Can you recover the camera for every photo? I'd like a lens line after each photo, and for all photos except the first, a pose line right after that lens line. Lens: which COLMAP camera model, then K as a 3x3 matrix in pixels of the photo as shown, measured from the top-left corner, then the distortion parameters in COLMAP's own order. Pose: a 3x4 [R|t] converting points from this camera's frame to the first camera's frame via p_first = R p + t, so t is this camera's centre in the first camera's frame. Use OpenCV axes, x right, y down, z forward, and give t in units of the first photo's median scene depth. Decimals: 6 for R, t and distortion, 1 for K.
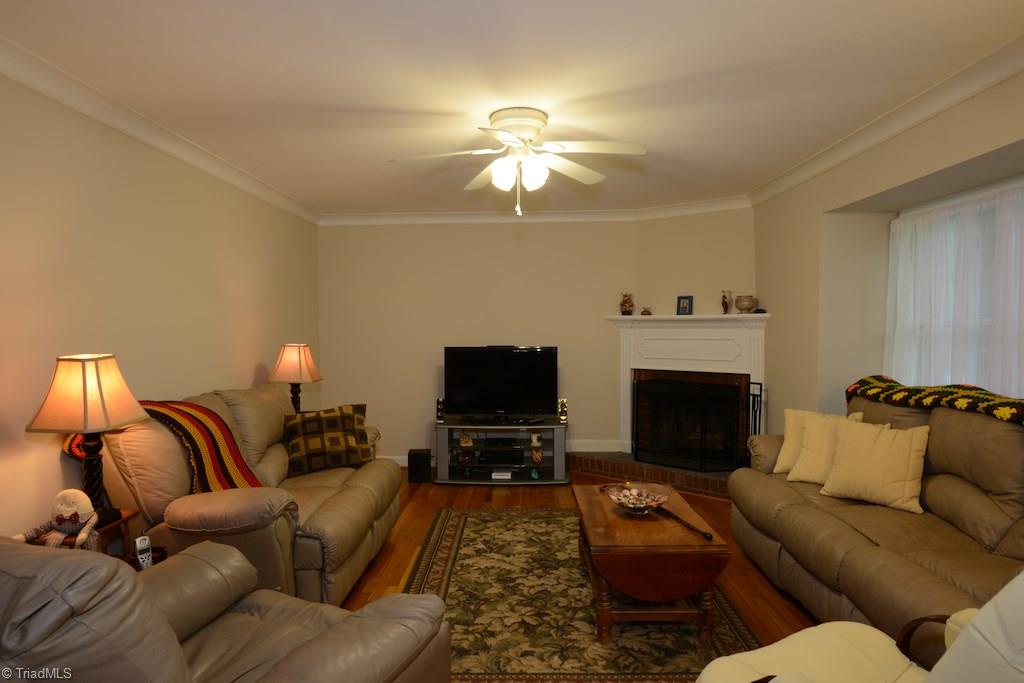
lens RADIAL K [[593.1, 0, 514.0], [0, 593.1, 339.6], [0, 0, 1]] dist [-0.030243, 0.009871]
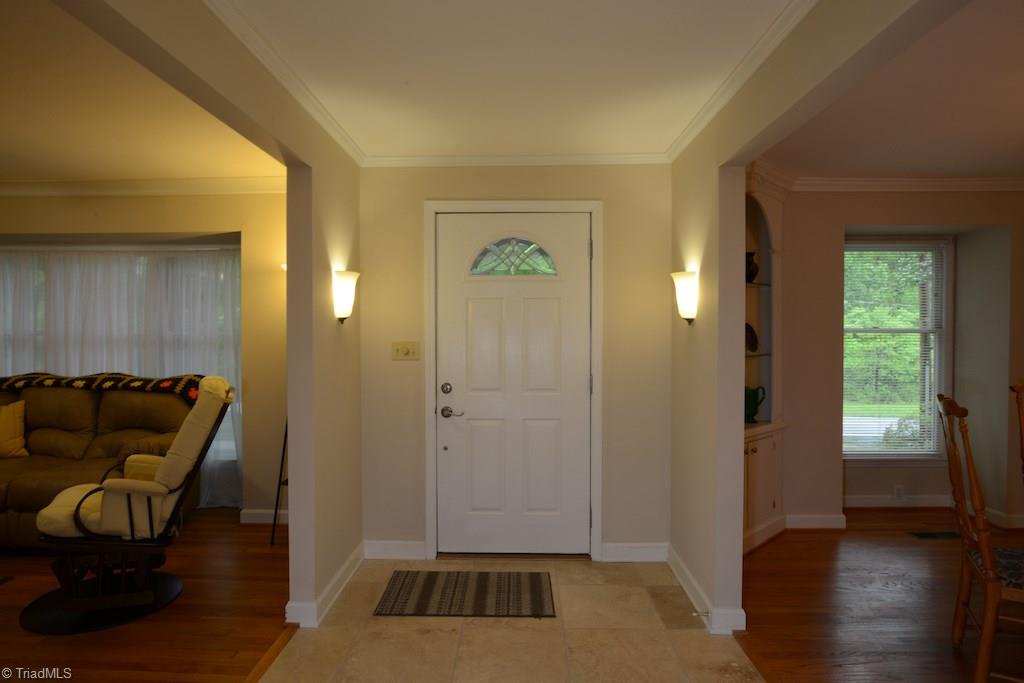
lens RADIAL K [[593.1, 0, 512.4], [0, 593.1, 337.1], [0, 0, 1]] dist [-0.030243, 0.009871]
pose [[0.004244, -0.007561, 0.999962, -0.841833], [0.018615, 0.999799, 0.007481, -0.006064], [-0.999818, 0.018583, 0.004384, -0.299986]]
